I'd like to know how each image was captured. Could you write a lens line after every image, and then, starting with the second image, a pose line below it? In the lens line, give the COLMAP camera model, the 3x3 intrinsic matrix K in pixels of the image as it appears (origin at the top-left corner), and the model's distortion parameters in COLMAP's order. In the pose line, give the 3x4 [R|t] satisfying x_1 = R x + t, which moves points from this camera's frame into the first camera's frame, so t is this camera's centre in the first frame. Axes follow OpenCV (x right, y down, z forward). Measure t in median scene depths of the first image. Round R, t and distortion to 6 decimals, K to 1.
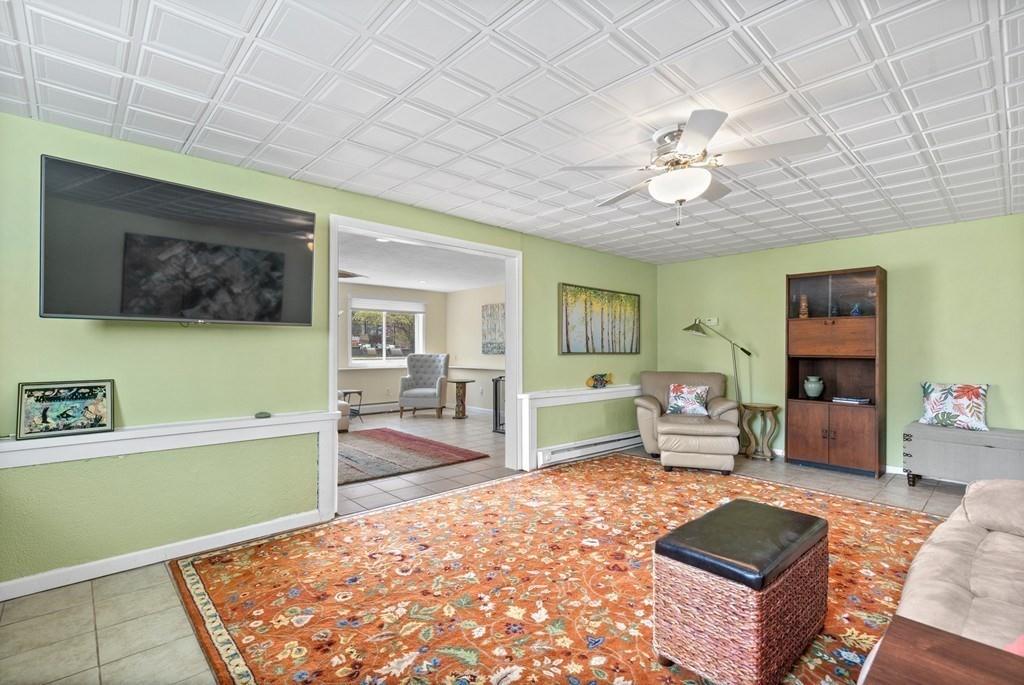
lens RADIAL K [[467.2, 0, 512.0], [0, 467.2, 342.5], [0, 0, 1]] dist [0.001515, 0.000393]
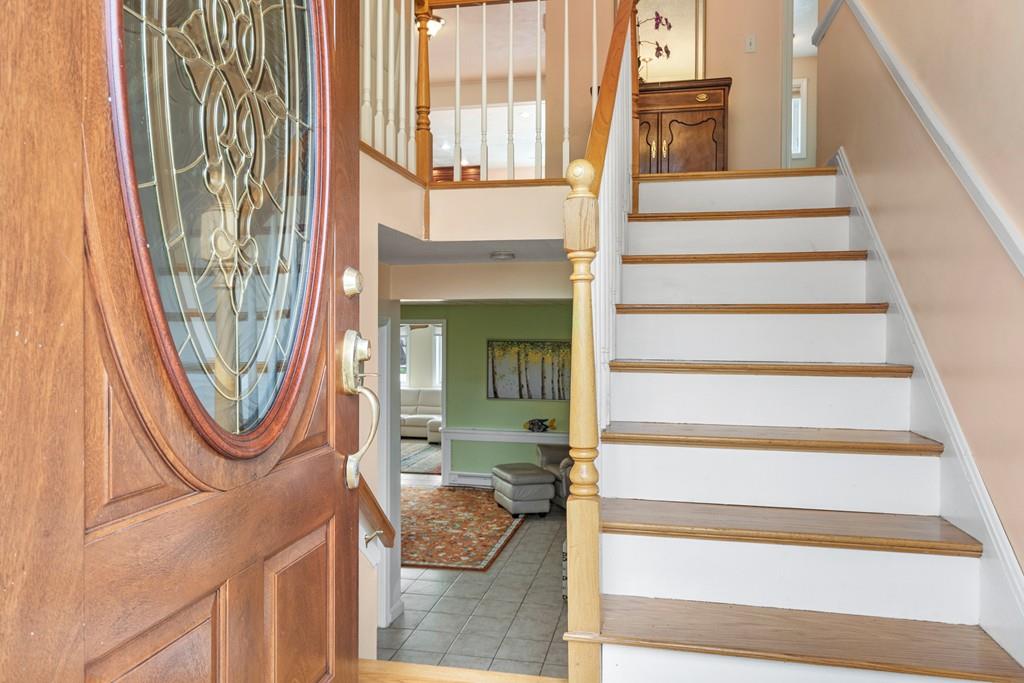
lens RADIAL K [[708.6, 0, 512.0], [0, 708.6, 341.5], [0, 0, 1]] dist [0.002086, 0.000420]
pose [[0.587805, 0.011524, -0.808920, 1.596216], [0.011491, 0.999679, 0.022591, -0.161814], [0.808921, -0.022574, 0.587484, -0.016018]]
